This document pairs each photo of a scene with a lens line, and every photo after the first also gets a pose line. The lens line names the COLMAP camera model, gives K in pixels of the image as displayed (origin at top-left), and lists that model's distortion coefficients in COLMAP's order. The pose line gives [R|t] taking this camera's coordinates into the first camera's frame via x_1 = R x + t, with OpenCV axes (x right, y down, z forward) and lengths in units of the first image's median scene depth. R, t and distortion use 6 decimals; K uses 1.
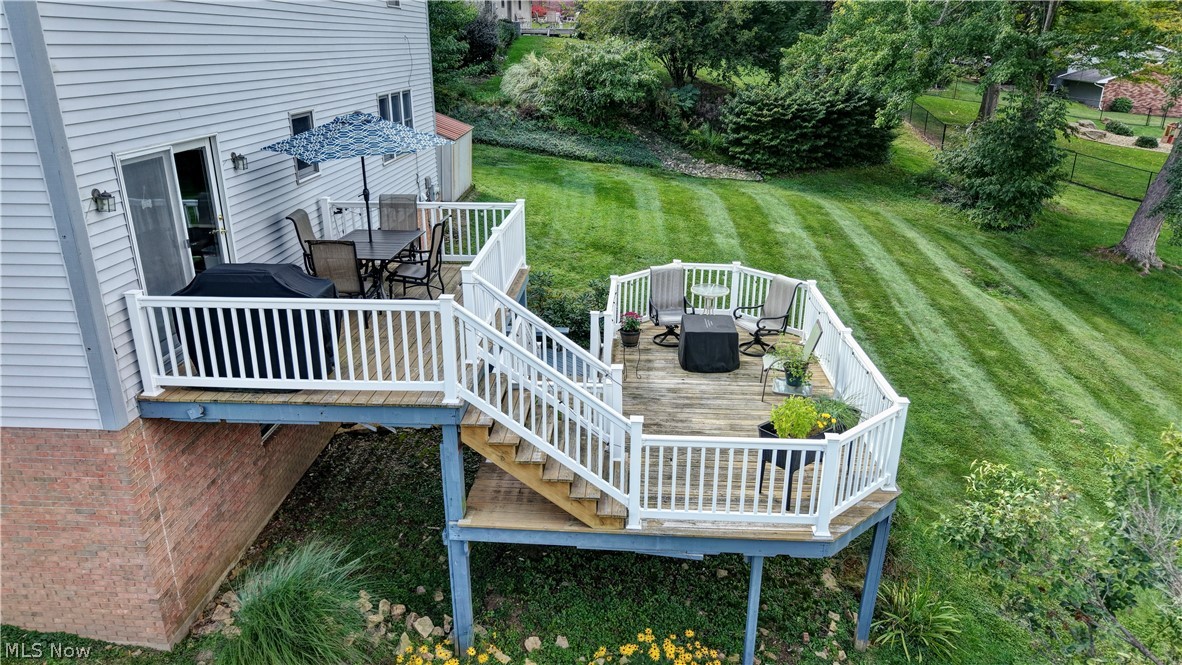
lens RADIAL K [[785.2, 0, 591.0], [0, 785.2, 332.5], [0, 0, 1]] dist [0.058092, -0.076256]
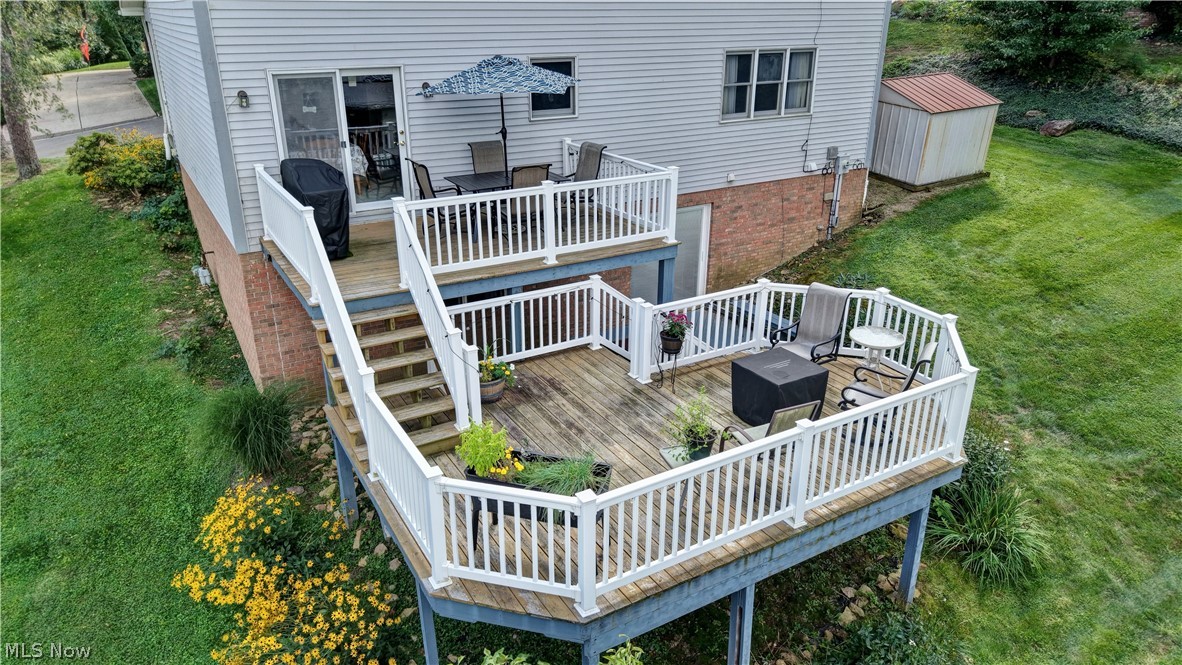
lens RADIAL K [[785.2, 0, 591.0], [0, 785.2, 332.5], [0, 0, 1]] dist [0.058092, -0.076256]
pose [[0.566115, 0.317766, -0.760617, 0.722890], [-0.286498, 0.941038, 0.179905, -0.147586], [0.772937, 0.116069, 0.623775, 0.443440]]
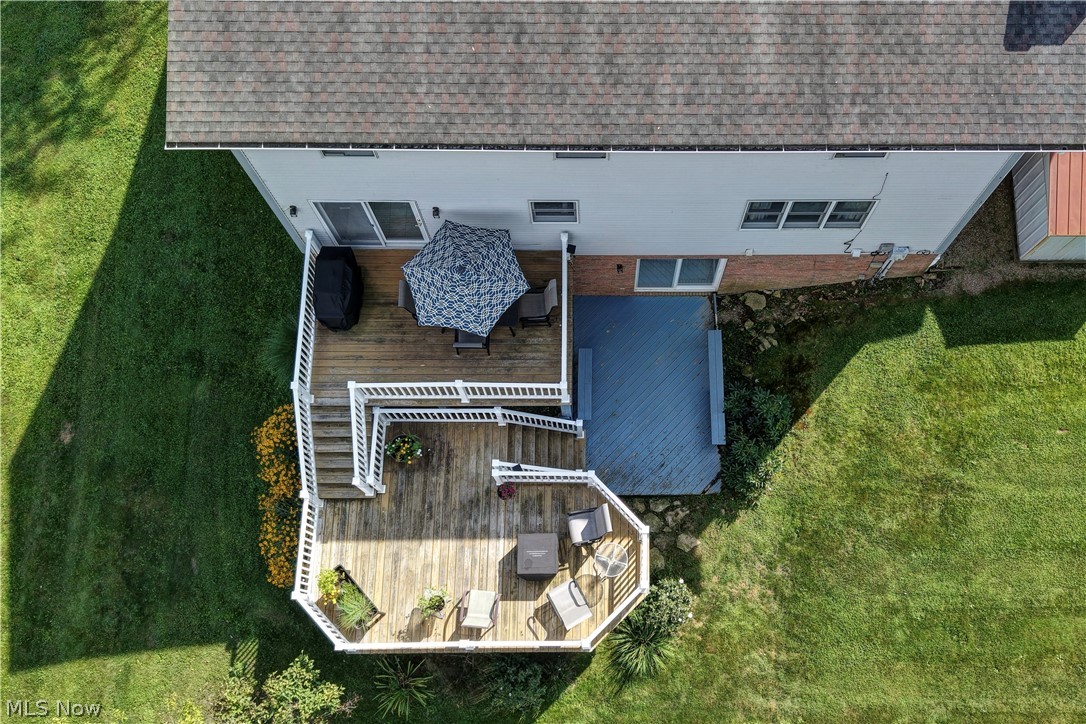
lens RADIAL K [[937.9, 0, 611.3], [0, 937.9, 380.7], [0, 0, 1]] dist [0.066001, -0.008166]
pose [[0.068863, 0.954132, -0.291359, 0.393306], [-0.359527, 0.296162, 0.884889, -1.733542], [0.930590, 0.043815, 0.363431, 0.639082]]
